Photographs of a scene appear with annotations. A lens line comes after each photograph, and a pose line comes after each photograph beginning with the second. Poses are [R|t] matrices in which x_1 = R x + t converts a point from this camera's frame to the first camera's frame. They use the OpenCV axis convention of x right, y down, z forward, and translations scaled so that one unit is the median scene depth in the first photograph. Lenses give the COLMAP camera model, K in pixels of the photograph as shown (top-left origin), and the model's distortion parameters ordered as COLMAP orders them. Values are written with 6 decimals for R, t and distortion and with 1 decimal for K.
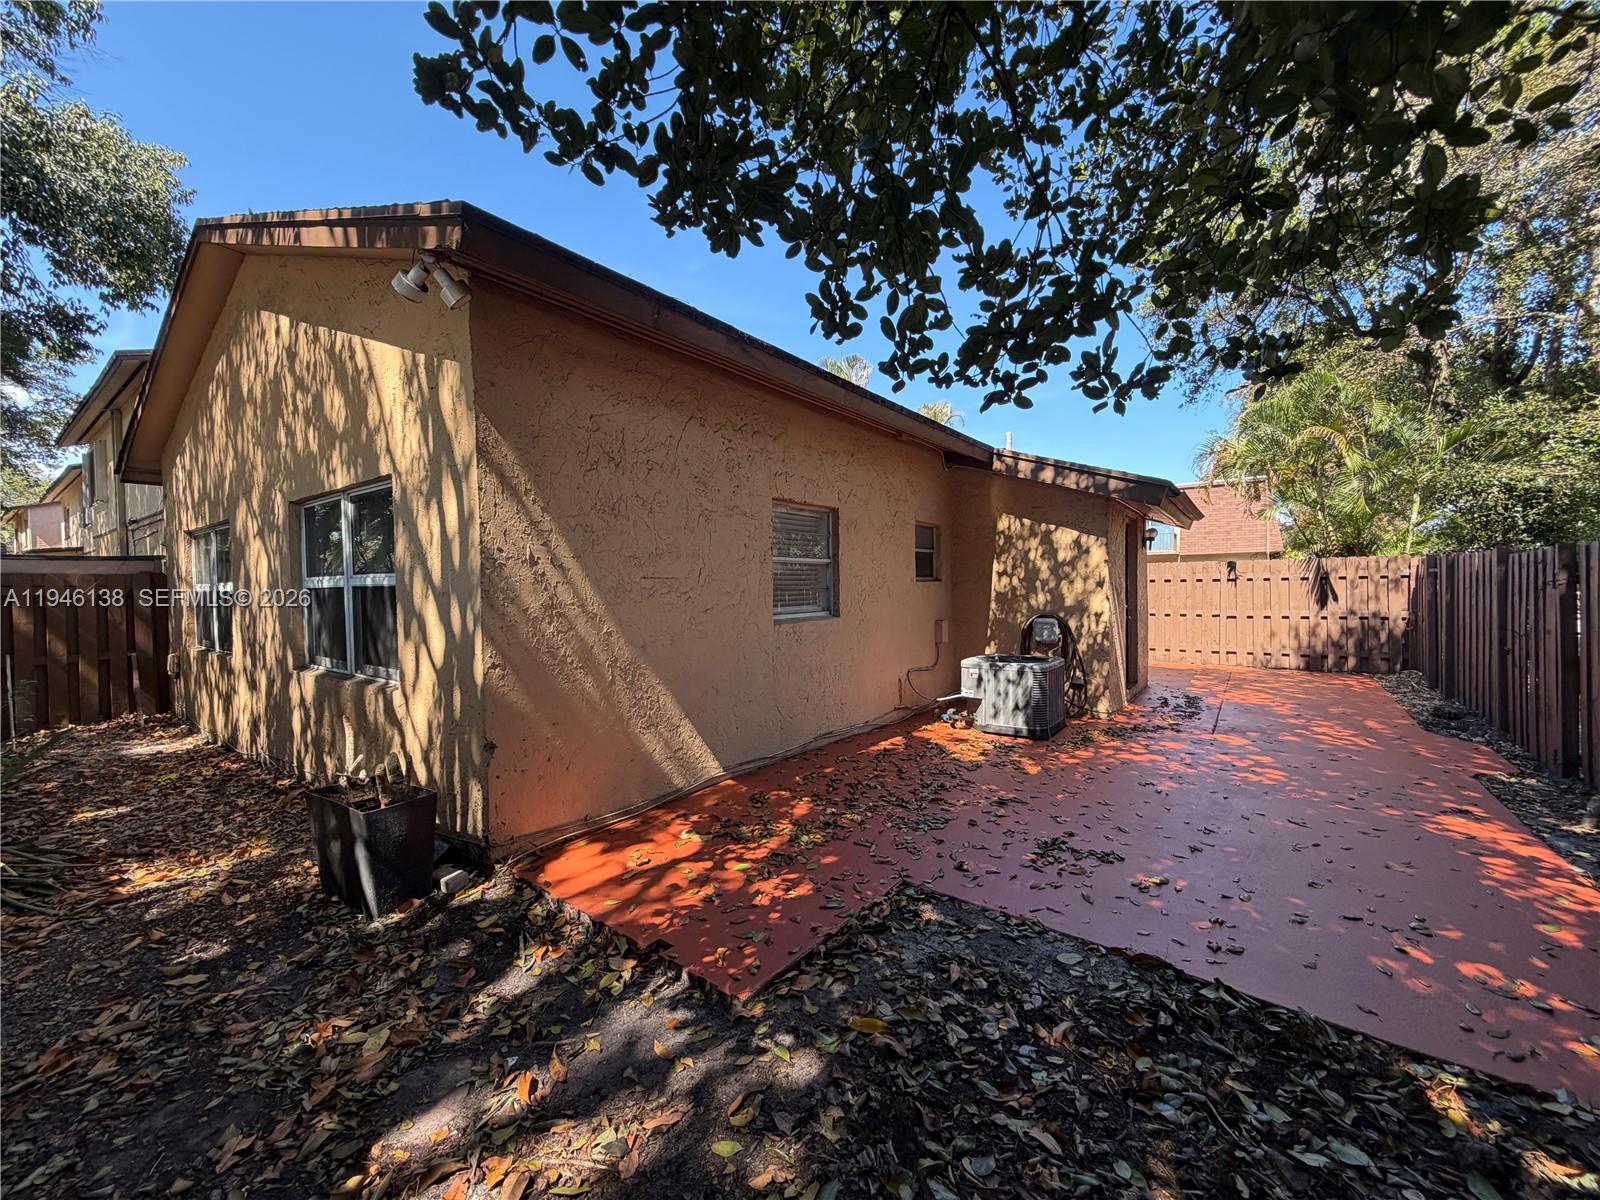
lens RADIAL K [[637.2, 0, 798.0], [0, 637.2, 597.6], [0, 0, 1]] dist [-0.001106, 0.000004]
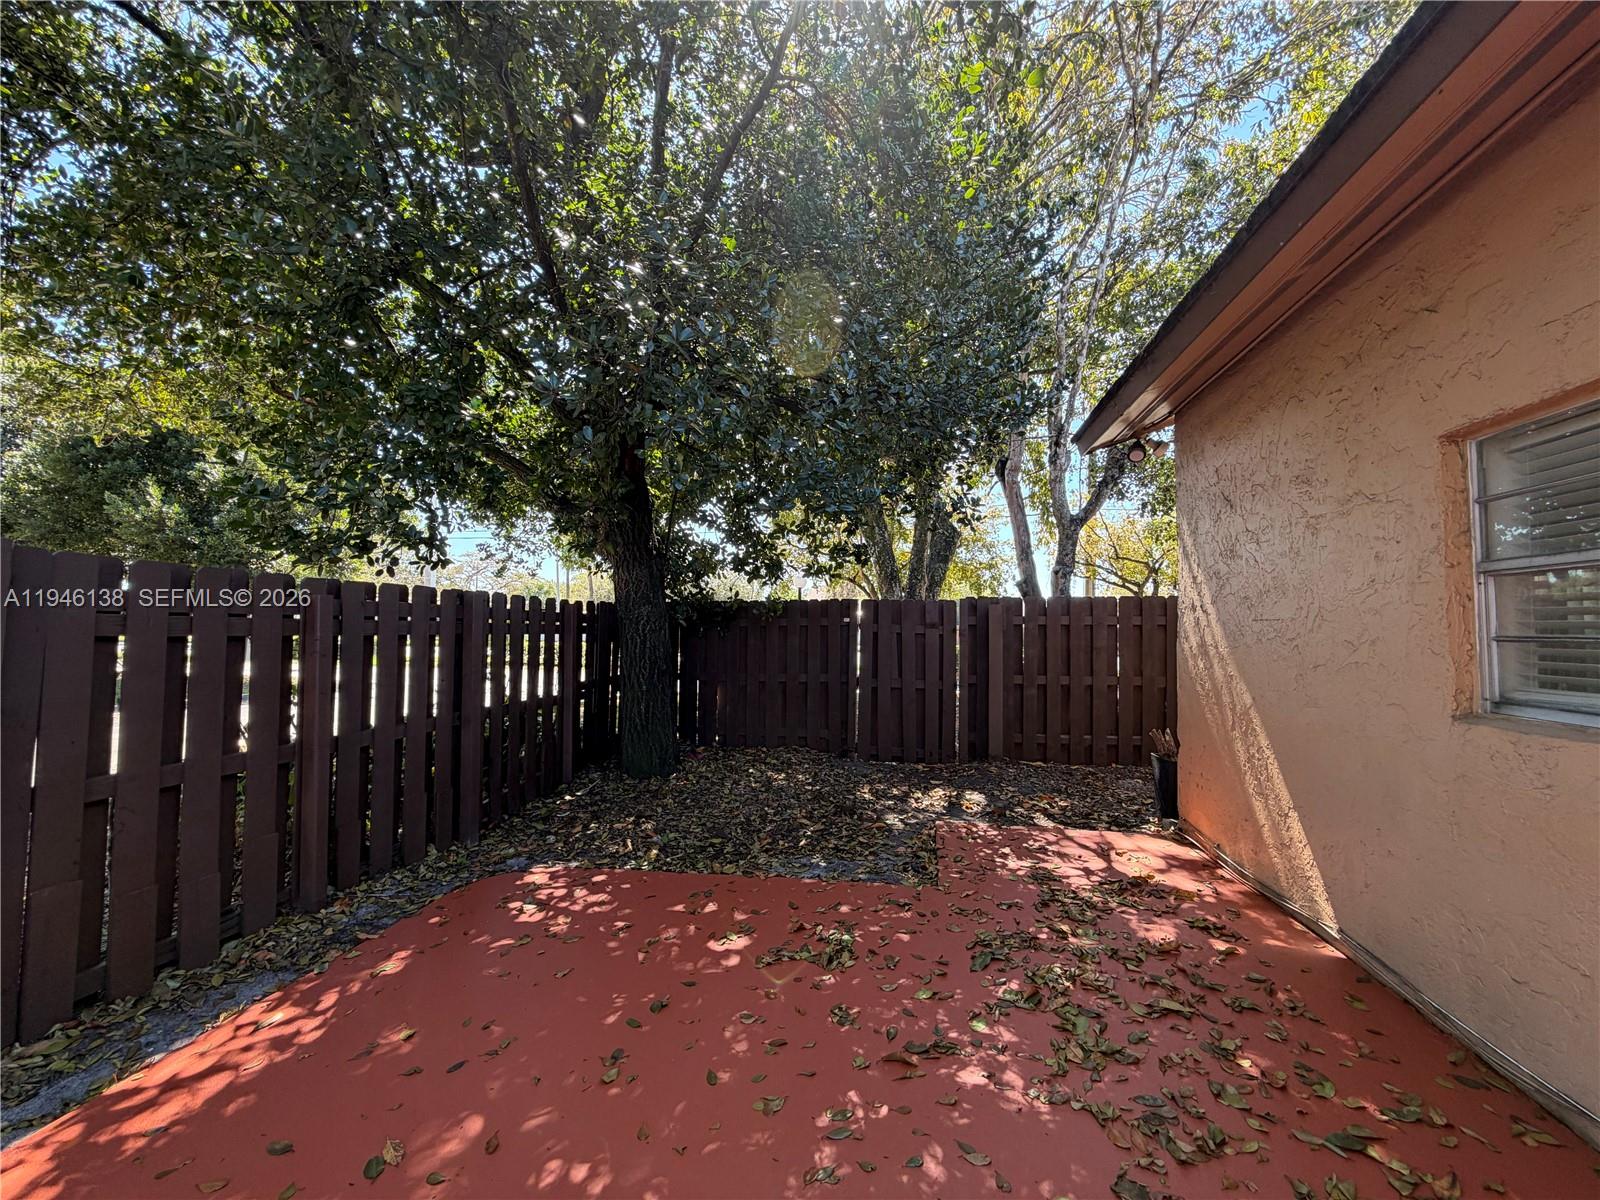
lens RADIAL K [[637.2, 0, 794.1], [0, 637.2, 599.7], [0, 0, 1]] dist [-0.001106, 0.000004]
pose [[-0.901831, -0.010665, -0.431957, 0.879140], [-0.001997, 0.999788, -0.020515, -0.048847], [0.432084, -0.017638, -0.901661, 1.875572]]
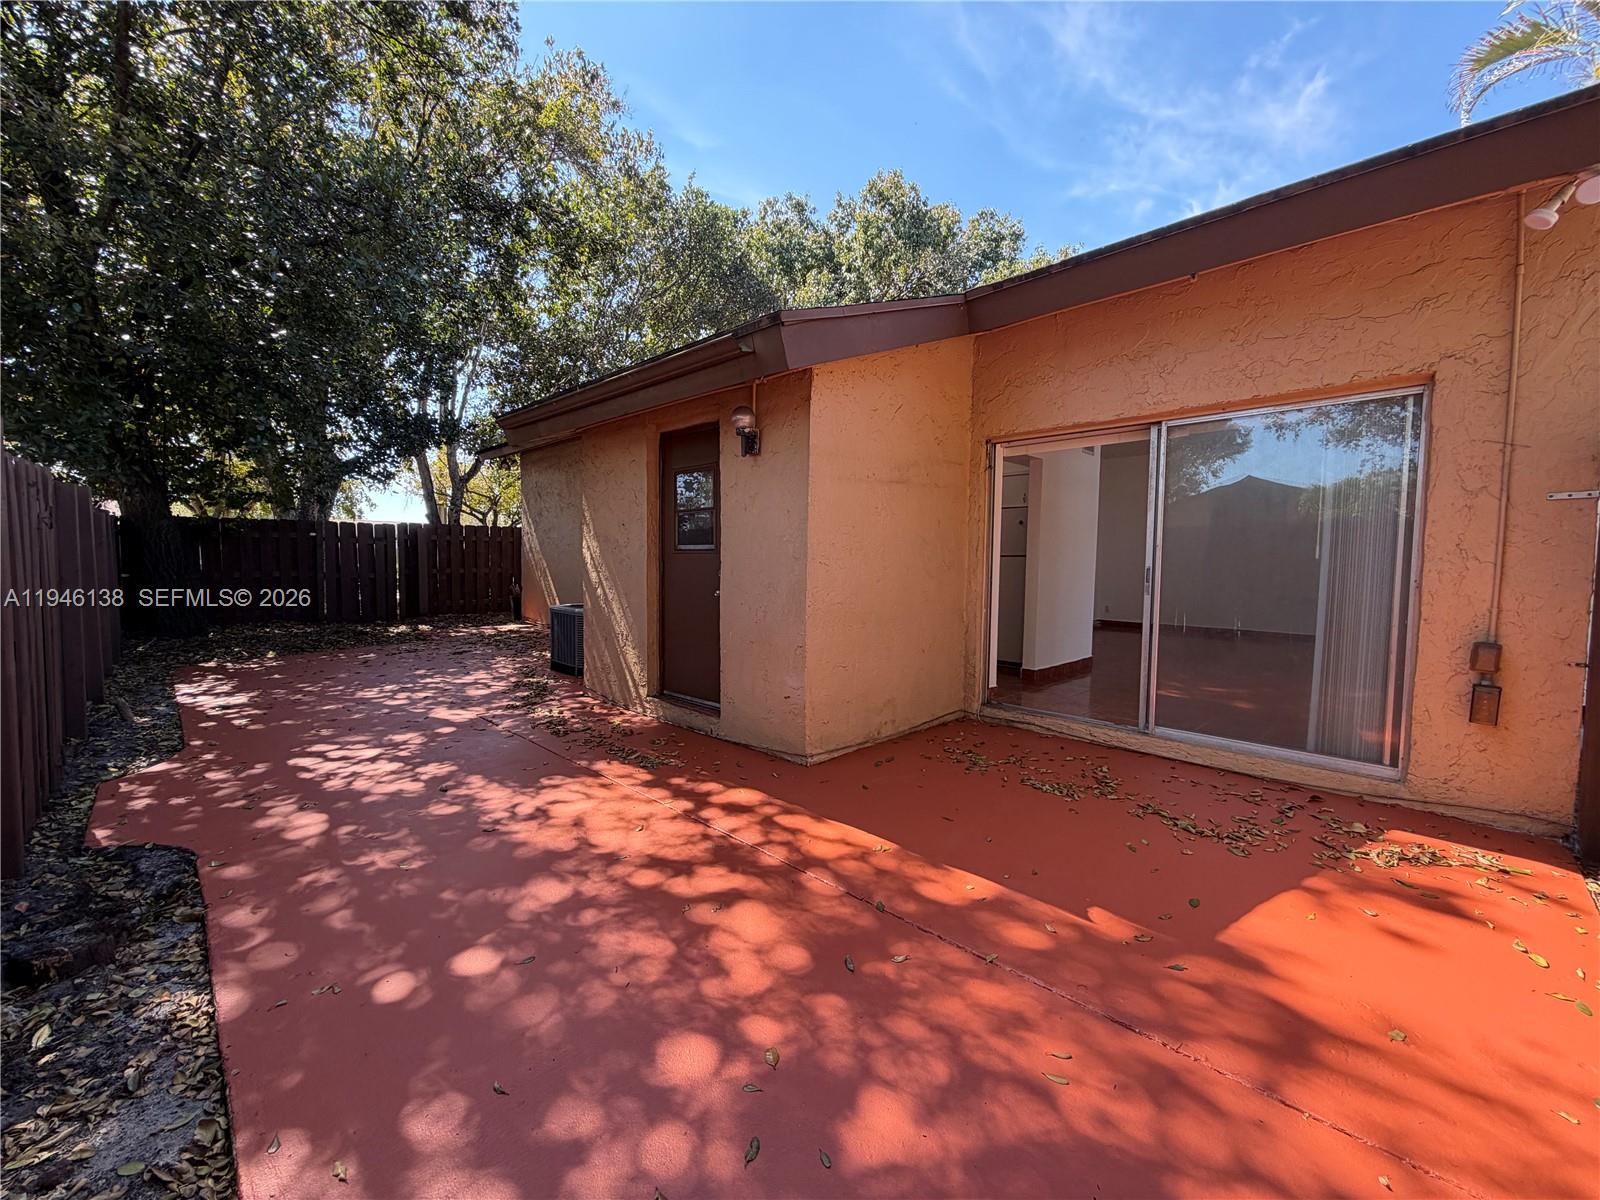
lens RADIAL K [[637.2, 0, 794.5], [0, 637.2, 596.5], [0, 0, 1]] dist [-0.001106, 0.000004]
pose [[-0.158833, 0.072150, -0.984666, 2.610165], [-0.027676, 0.996609, 0.077490, -0.027157], [0.986918, 0.039560, -0.156297, 2.932667]]
